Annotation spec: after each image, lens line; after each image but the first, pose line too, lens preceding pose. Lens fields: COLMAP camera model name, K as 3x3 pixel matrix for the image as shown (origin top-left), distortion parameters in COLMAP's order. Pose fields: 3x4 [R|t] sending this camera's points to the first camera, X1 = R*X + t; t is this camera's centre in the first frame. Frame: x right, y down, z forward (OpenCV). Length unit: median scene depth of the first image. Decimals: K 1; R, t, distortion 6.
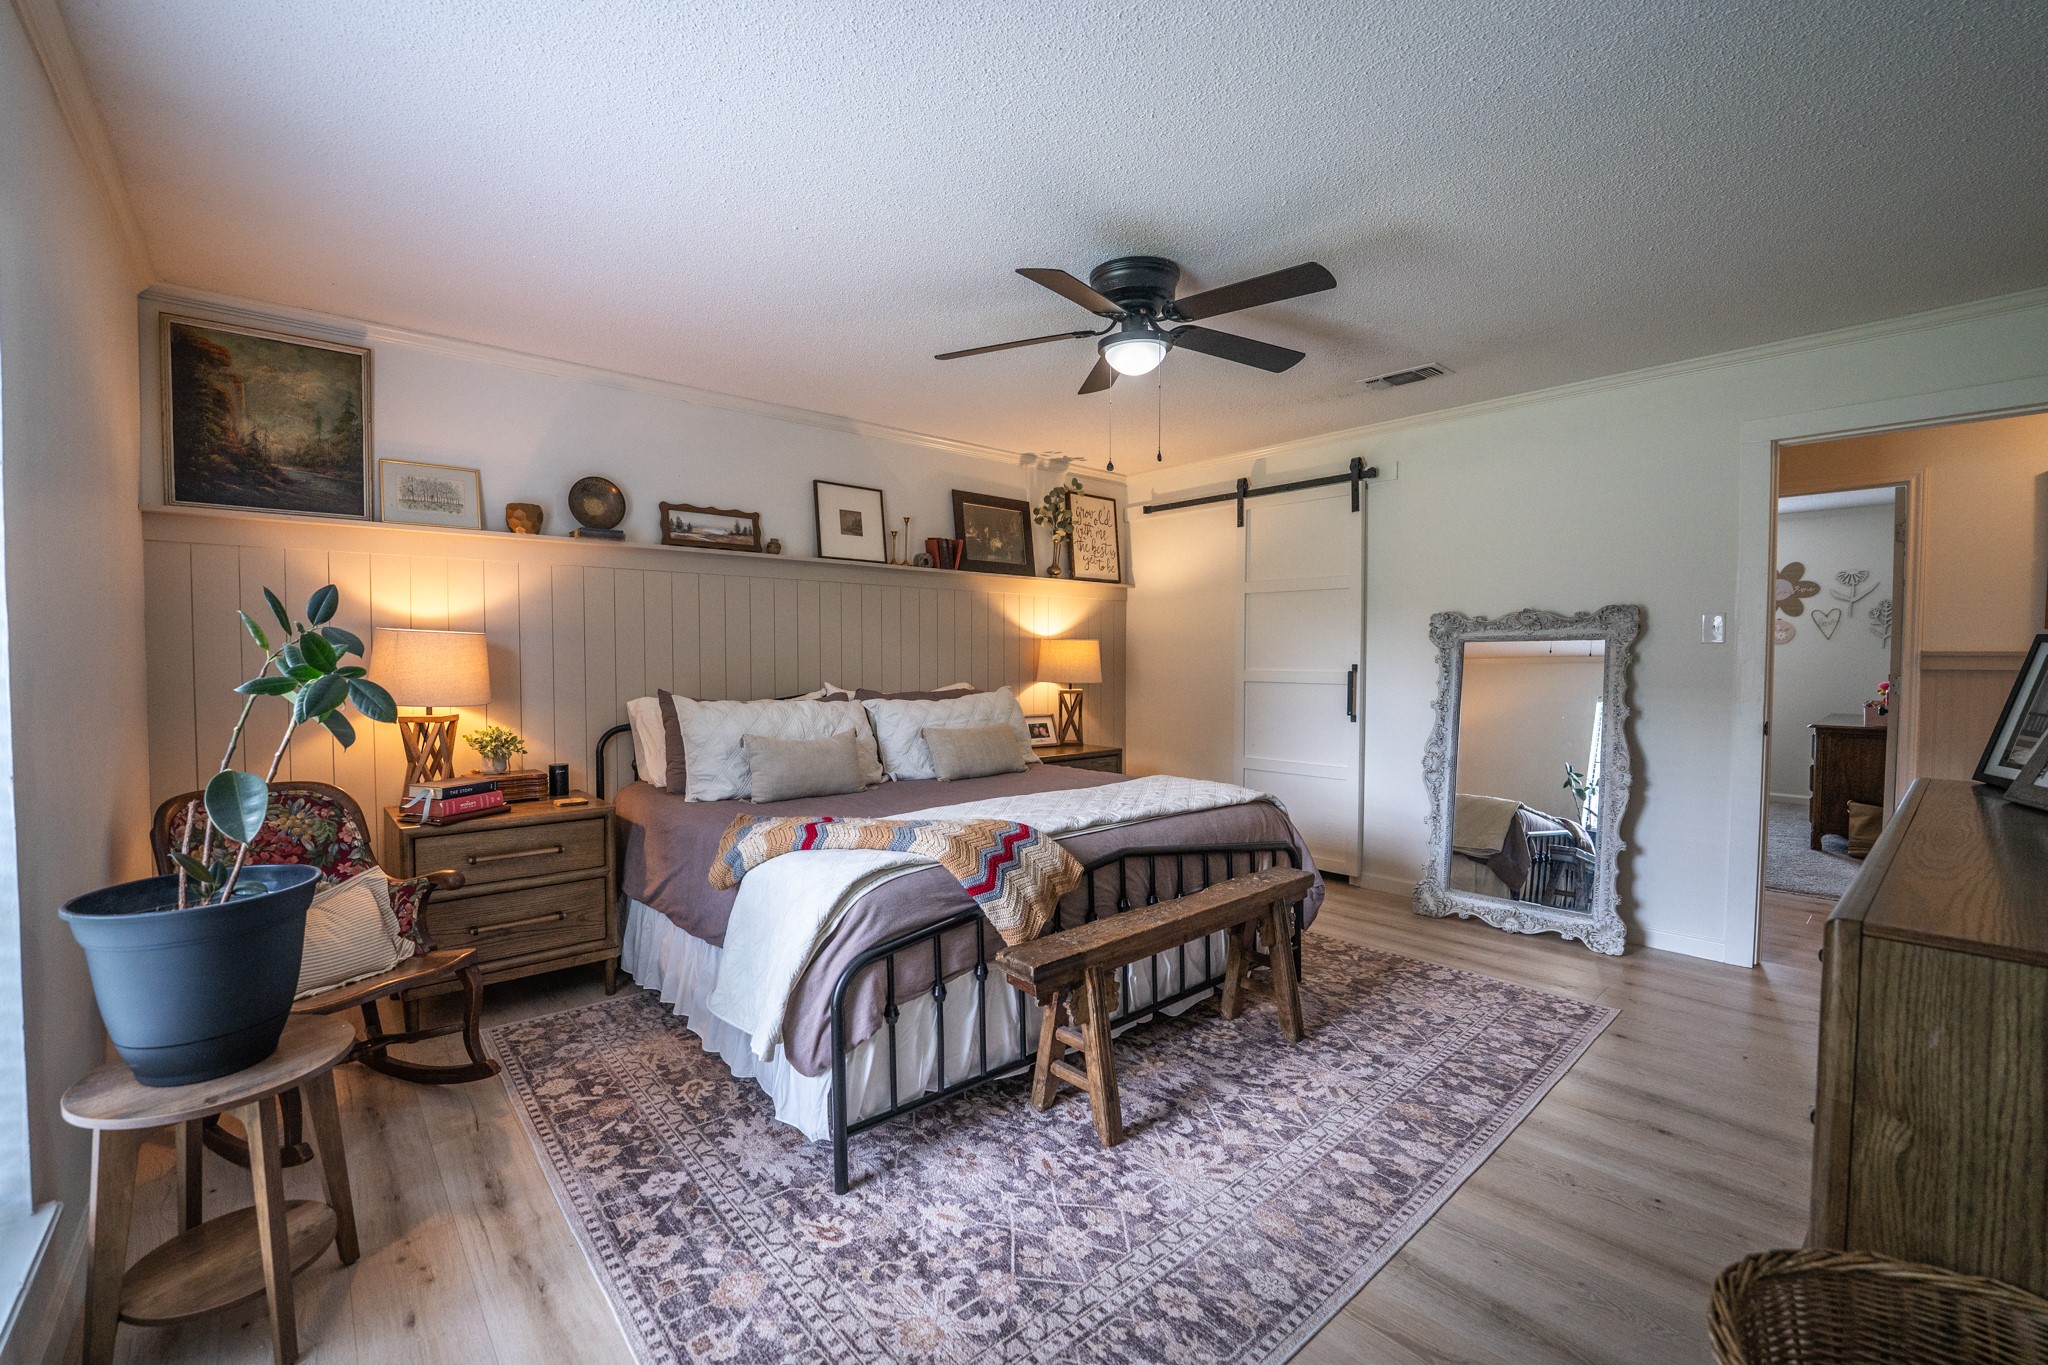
lens RADIAL K [[829.9, 0, 1006.3], [0, 829.9, 681.3], [0, 0, 1]] dist [-0.023997, -0.000623]
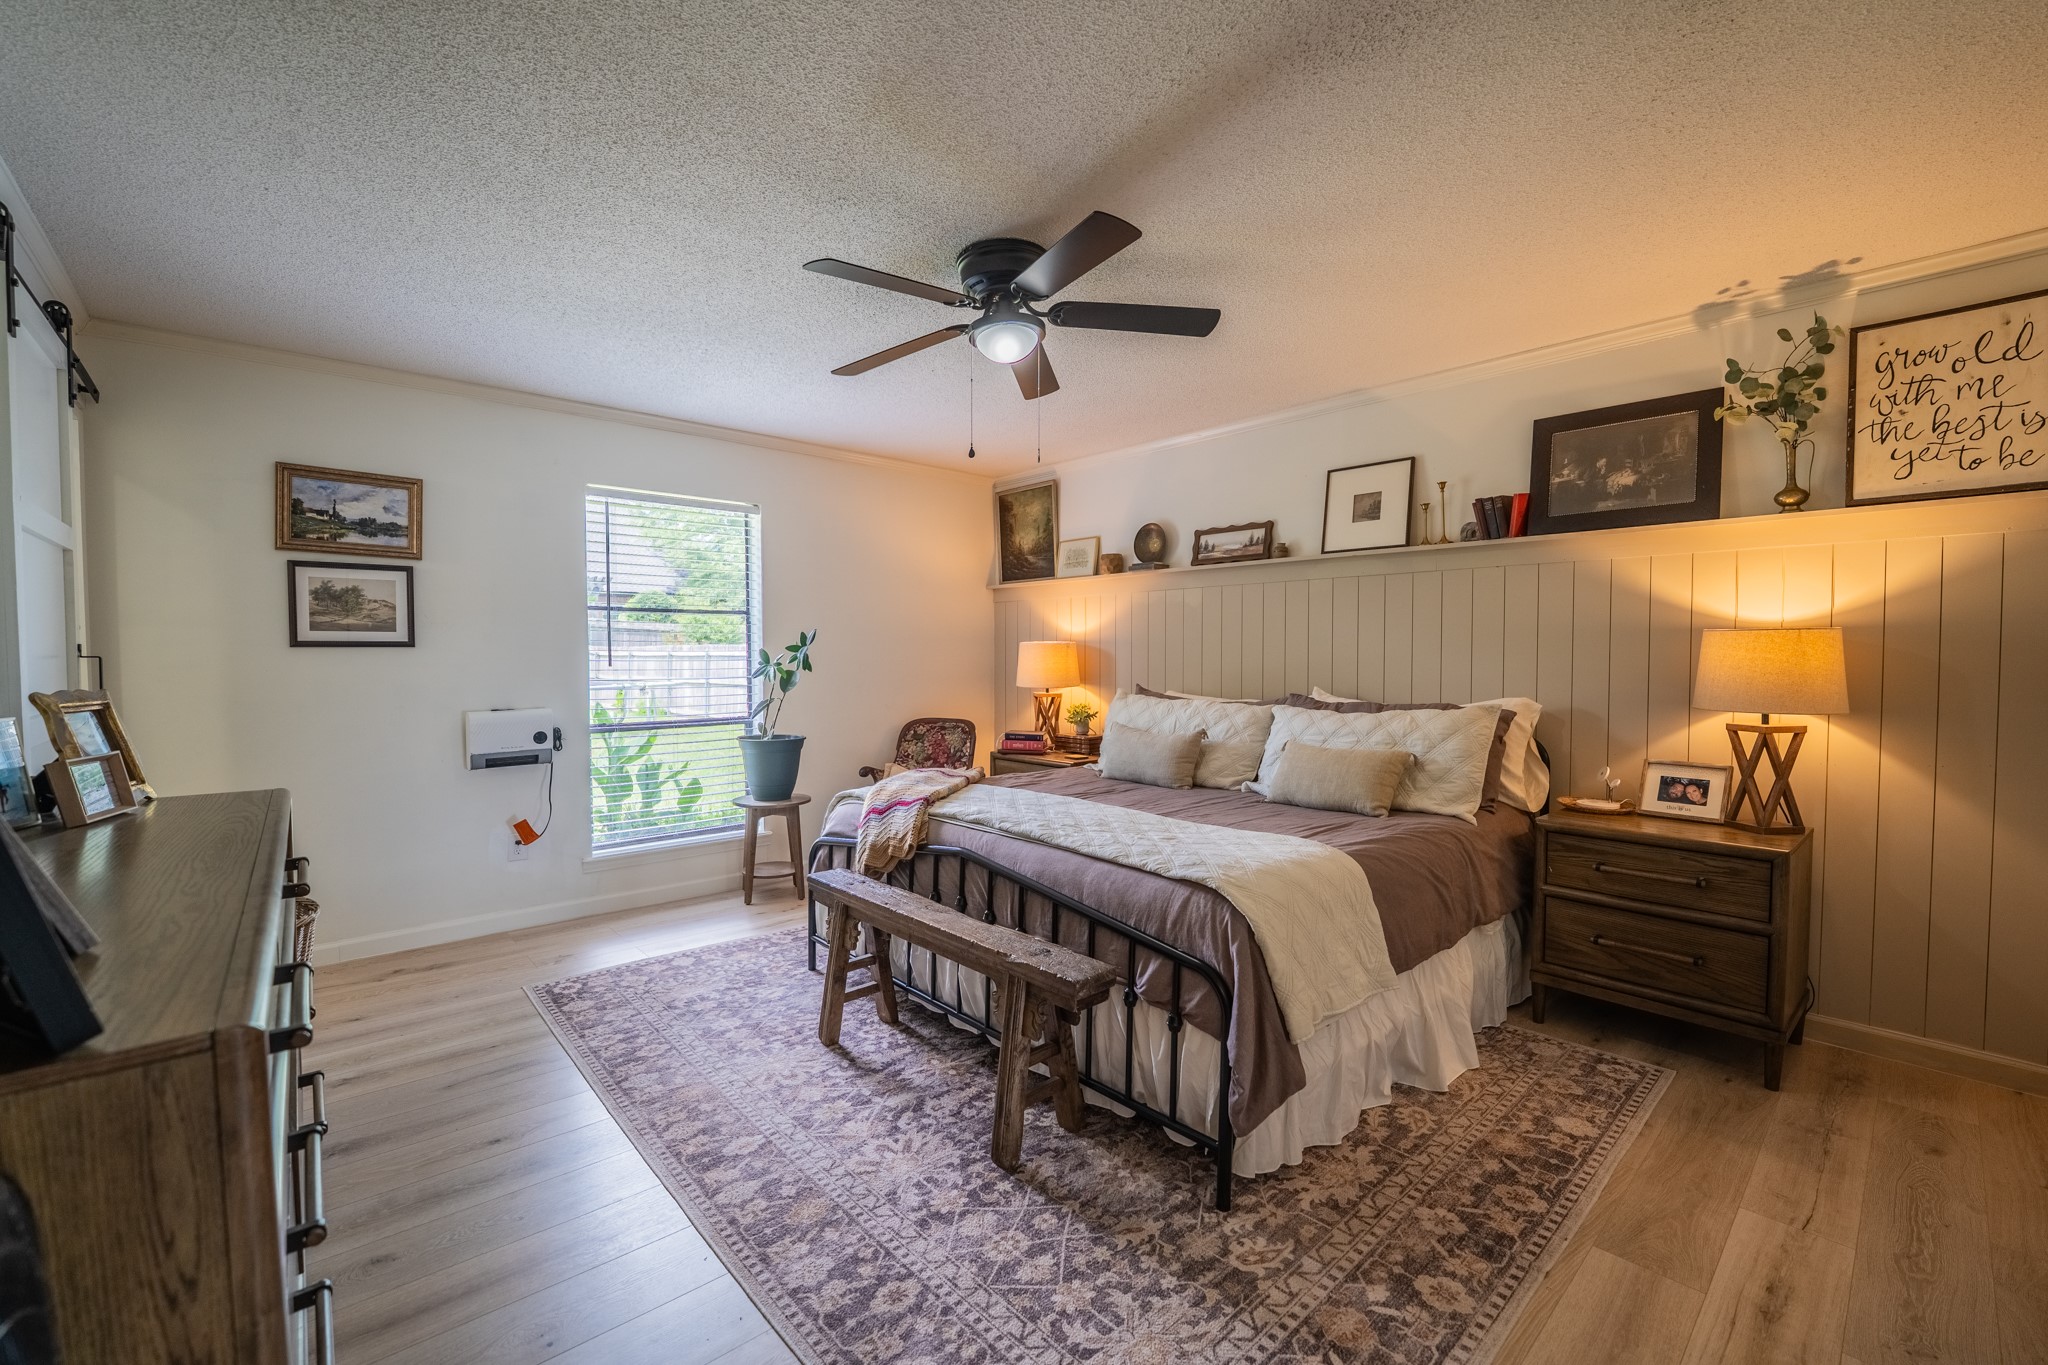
lens RADIAL K [[829.9, 0, 1007.5], [0, 829.9, 684.3], [0, 0, 1]] dist [-0.023997, -0.000623]
pose [[0.025795, 0.032721, -0.999132, 0.842362], [-0.030623, 0.999021, 0.031926, -0.024494], [0.999198, 0.029773, 0.026771, 0.745139]]
